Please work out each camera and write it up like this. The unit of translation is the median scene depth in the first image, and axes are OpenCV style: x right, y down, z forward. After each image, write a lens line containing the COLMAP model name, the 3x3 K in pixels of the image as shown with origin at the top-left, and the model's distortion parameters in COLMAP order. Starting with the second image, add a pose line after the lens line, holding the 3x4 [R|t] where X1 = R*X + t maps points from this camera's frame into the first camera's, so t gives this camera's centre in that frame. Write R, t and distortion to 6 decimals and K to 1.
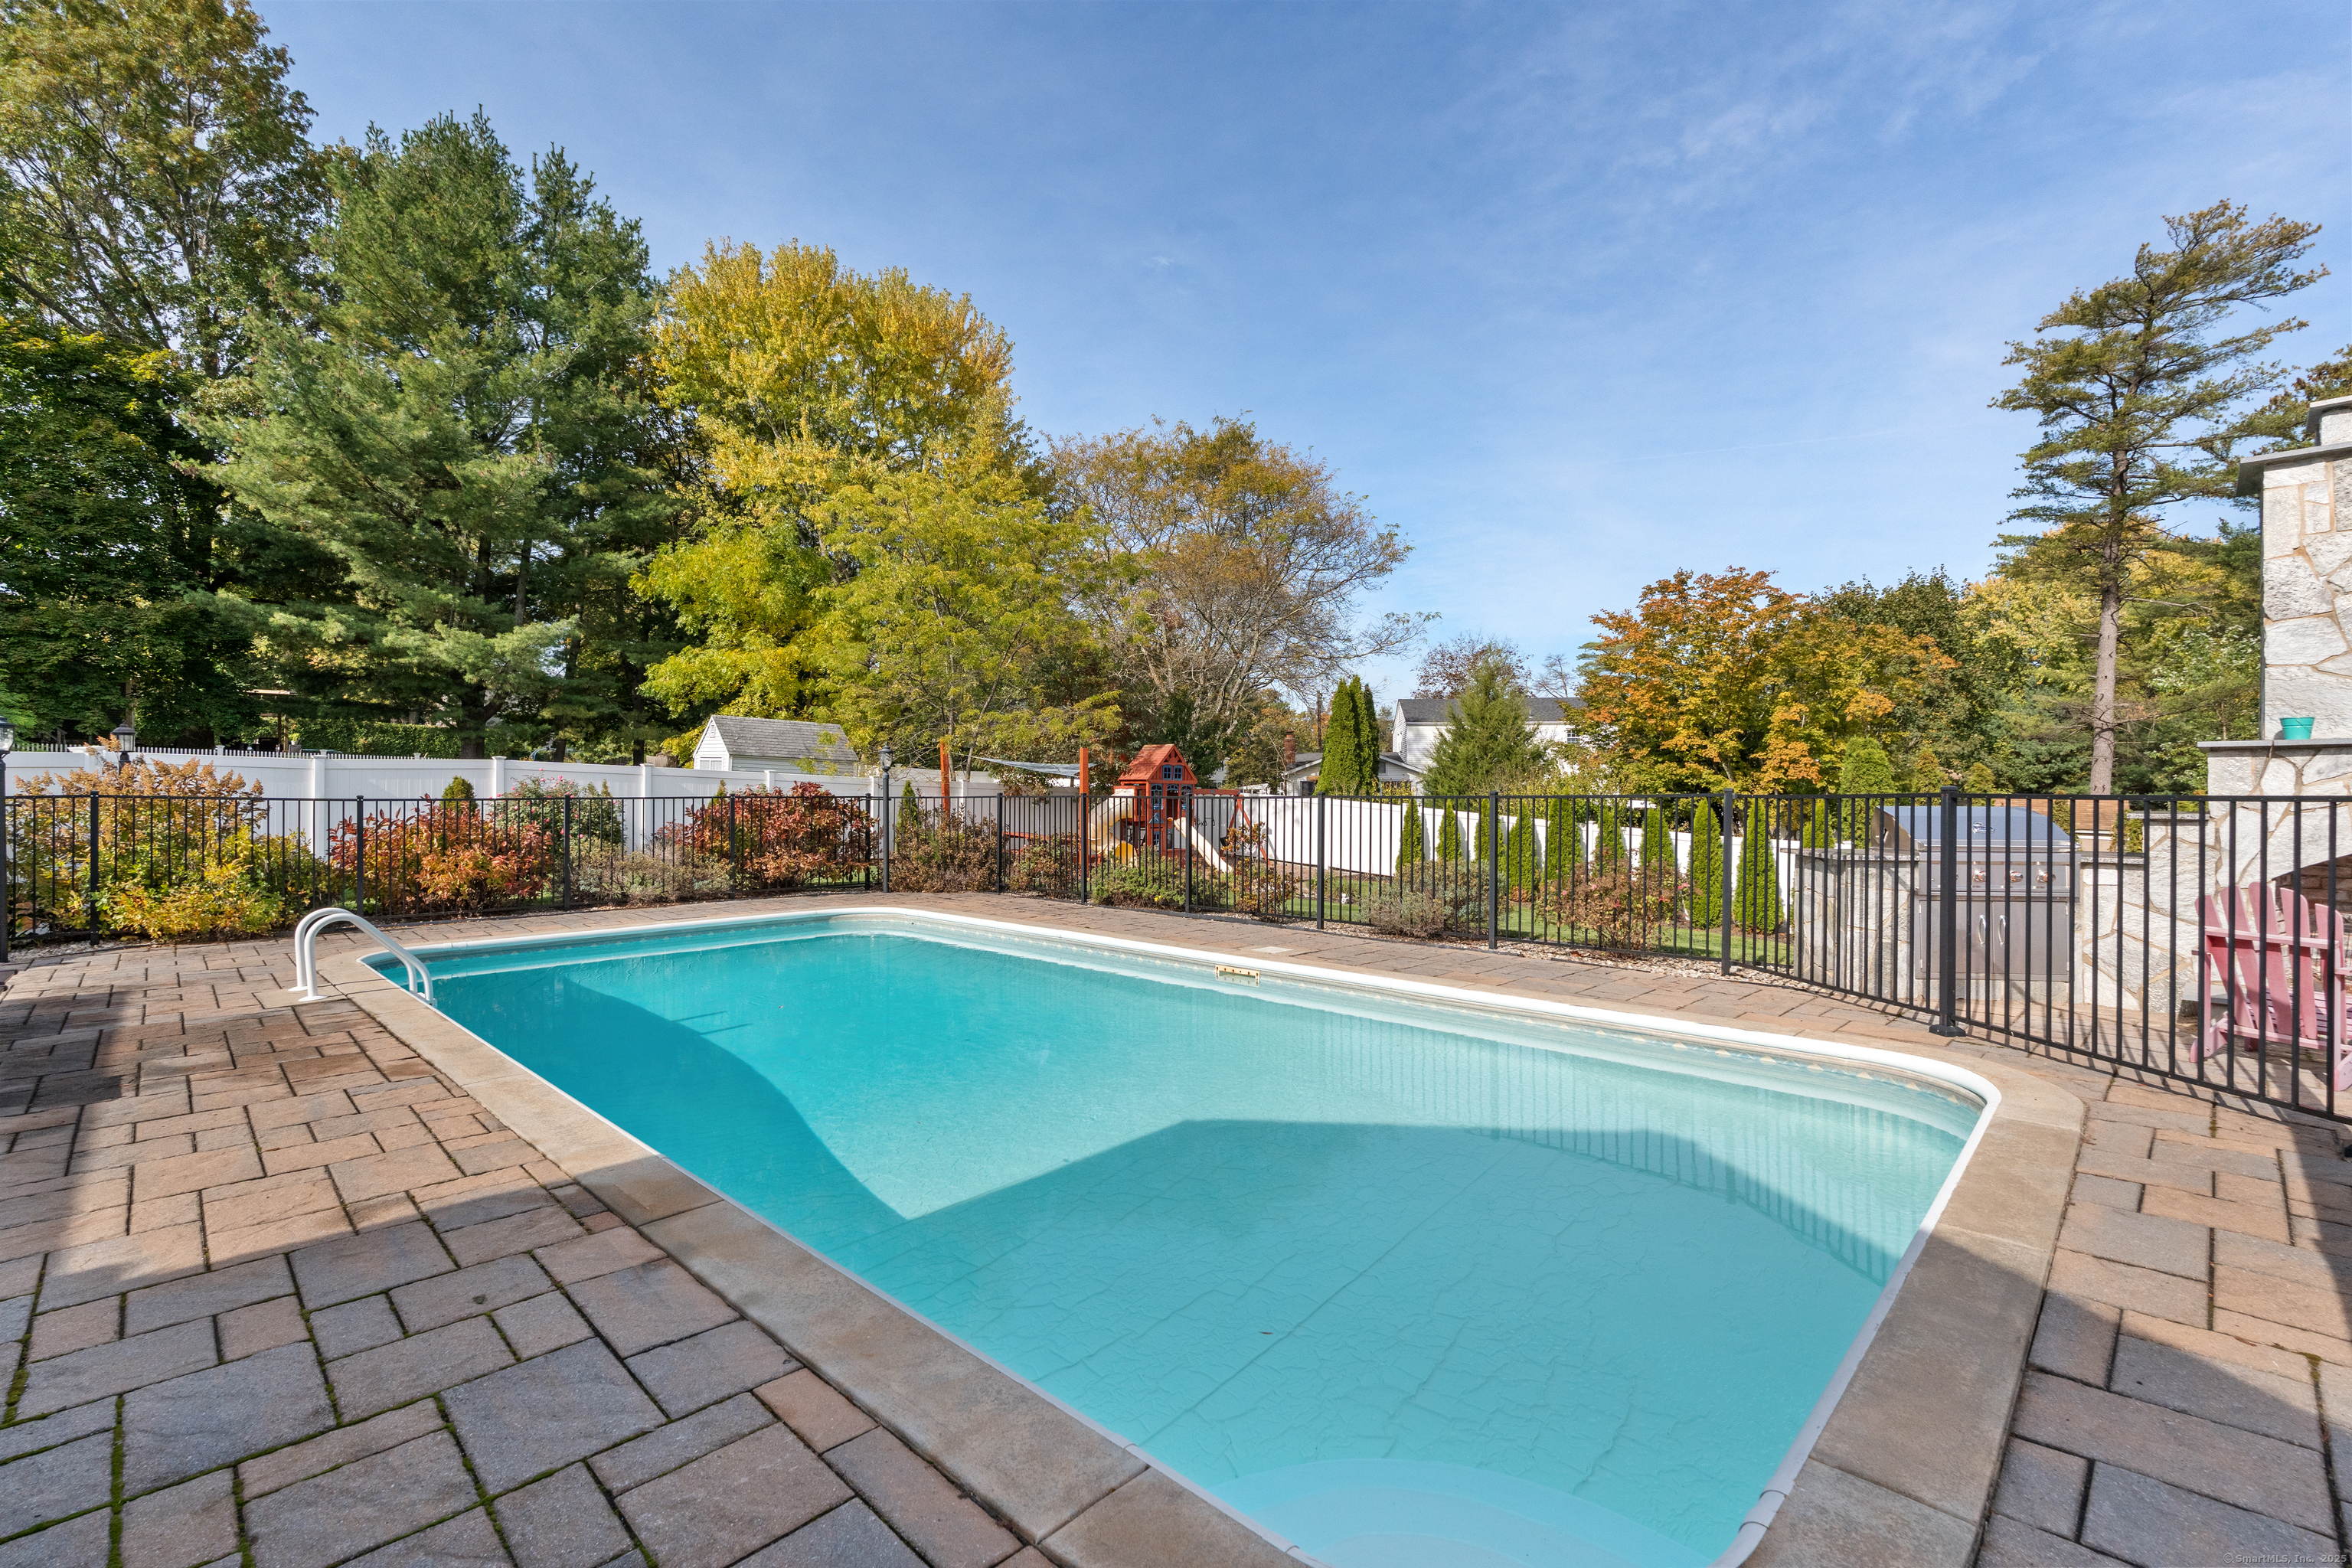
lens RADIAL K [[1045.5, 0, 1185.1], [0, 1045.5, 774.7], [0, 0, 1]] dist [-0.002020, -0.001361]
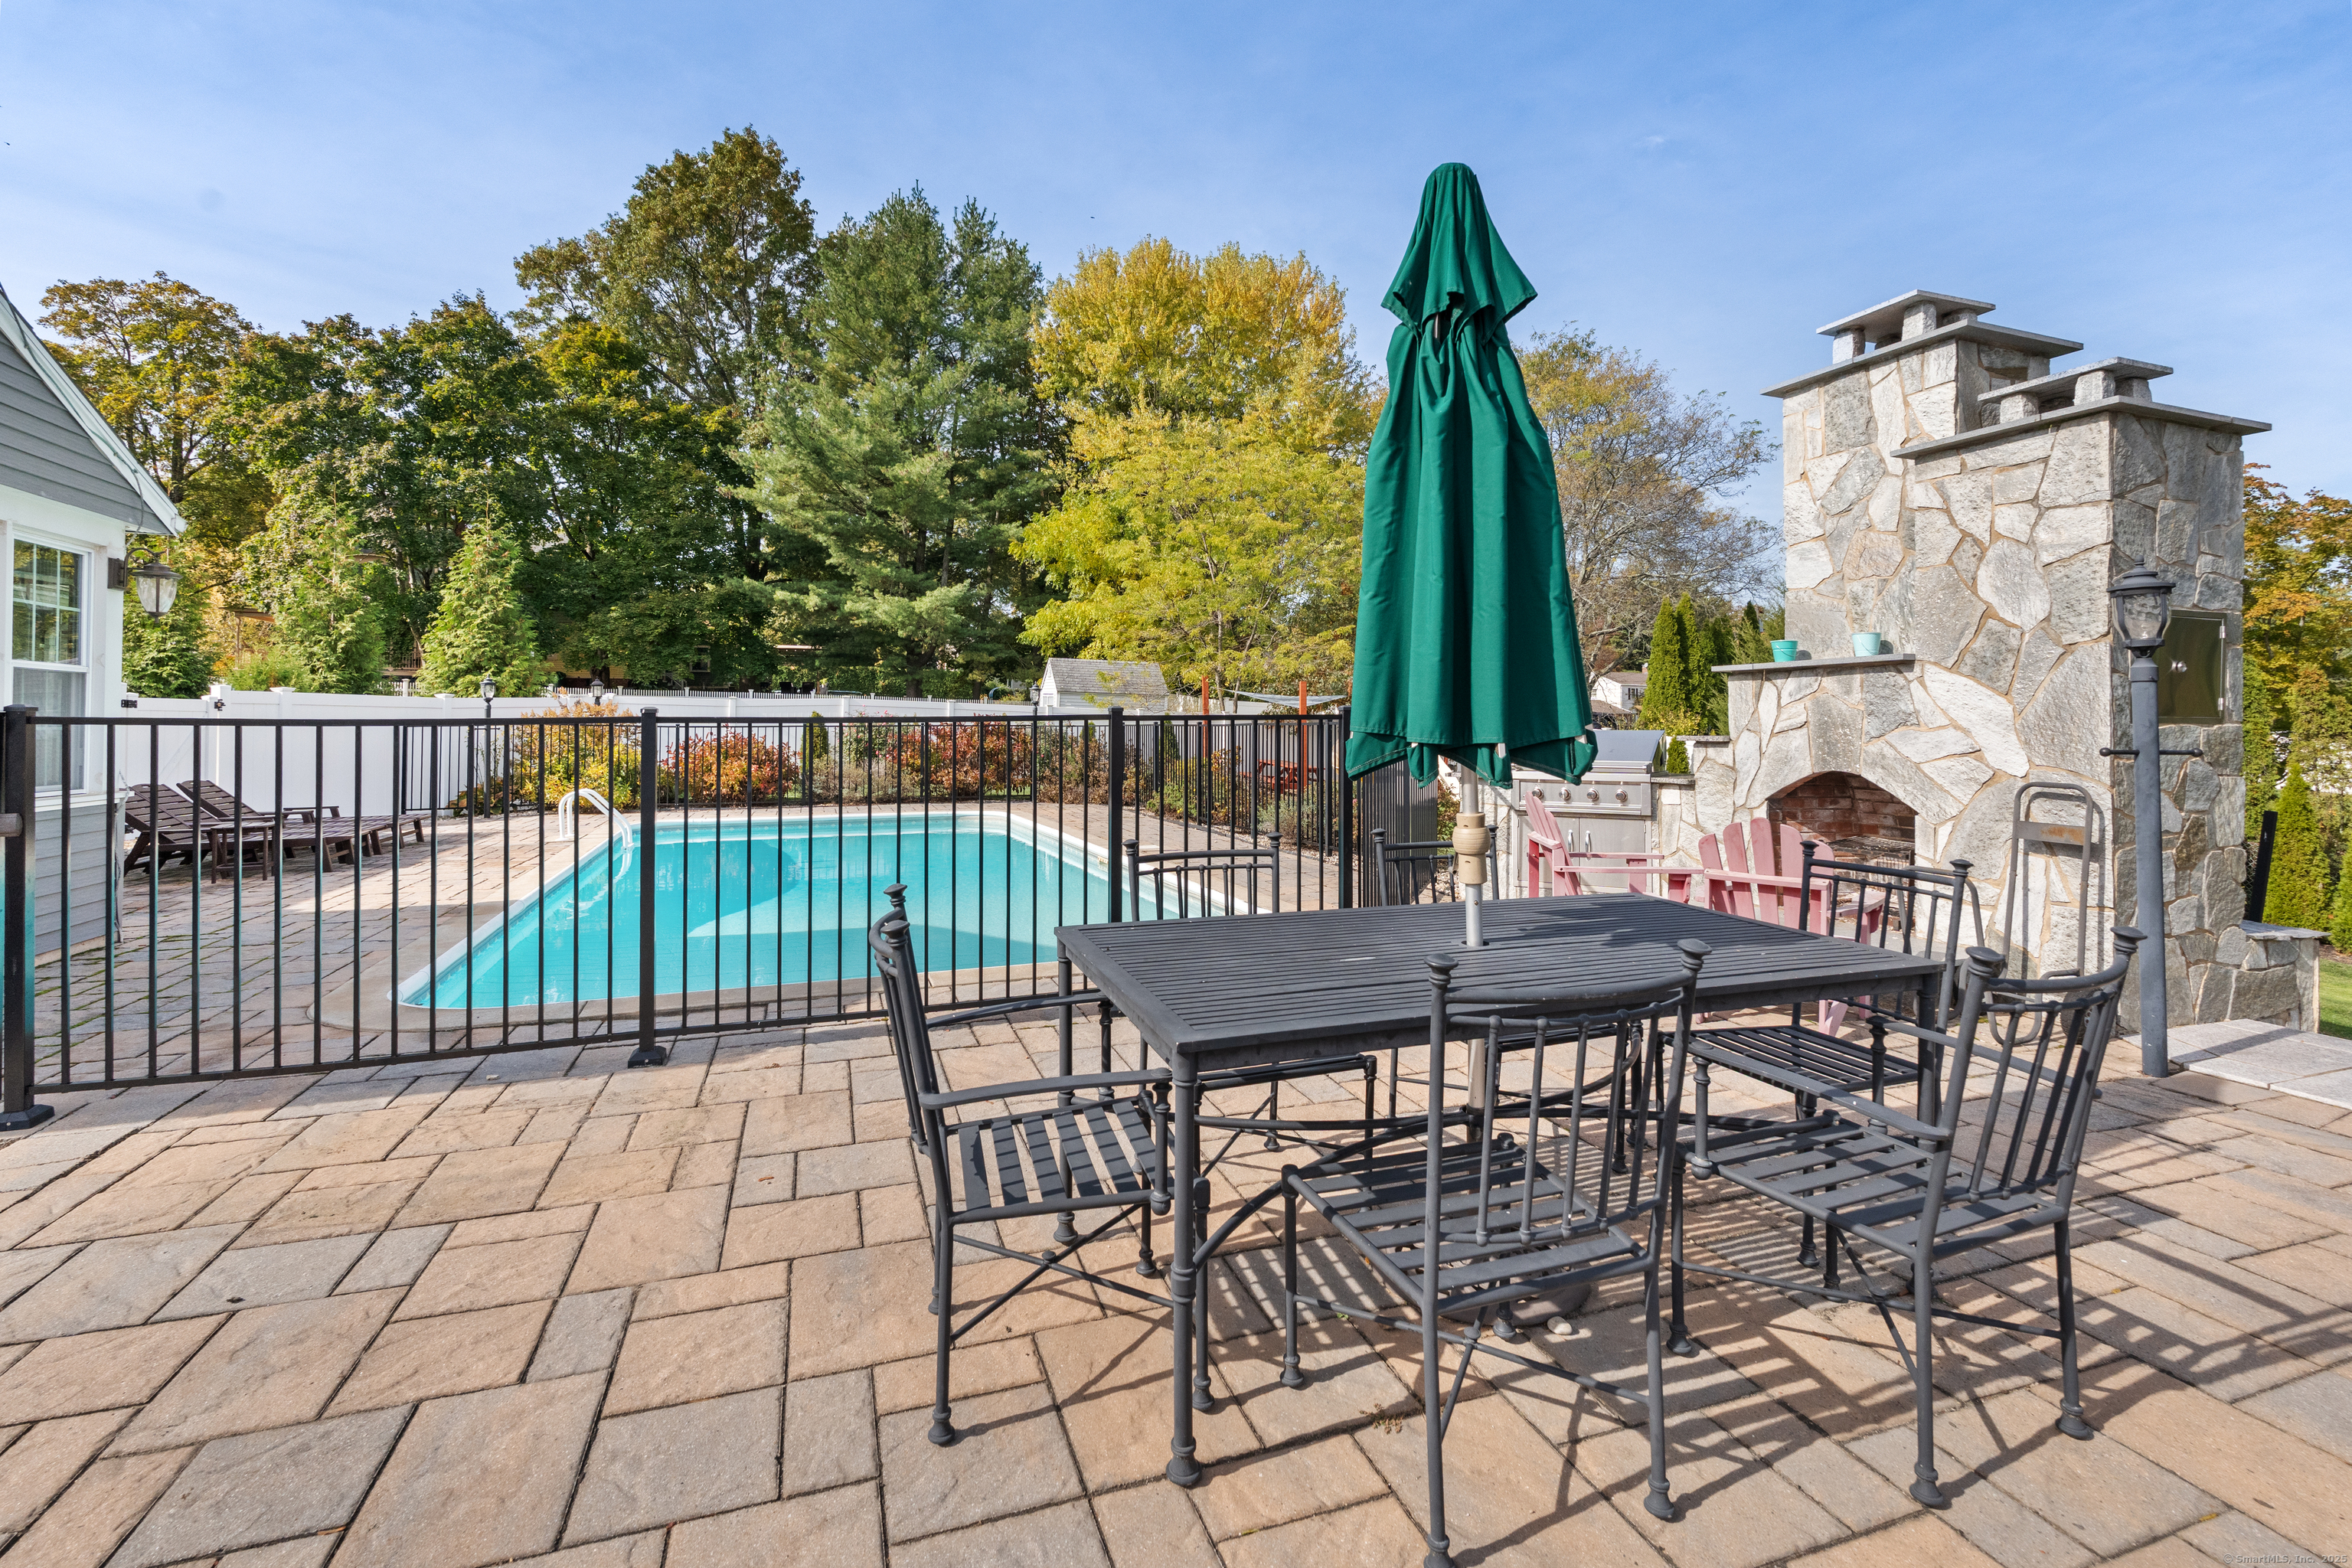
lens RADIAL K [[1055.7, 0, 1176.5], [0, 1055.7, 705.0], [0, 0, 1]] dist [-0.001729, -0.000265]
pose [[0.898026, -0.003700, -0.439927, 0.176793], [0.002063, 0.999989, -0.004198, 0.001396], [0.439938, 0.002862, 0.898024, -0.009324]]
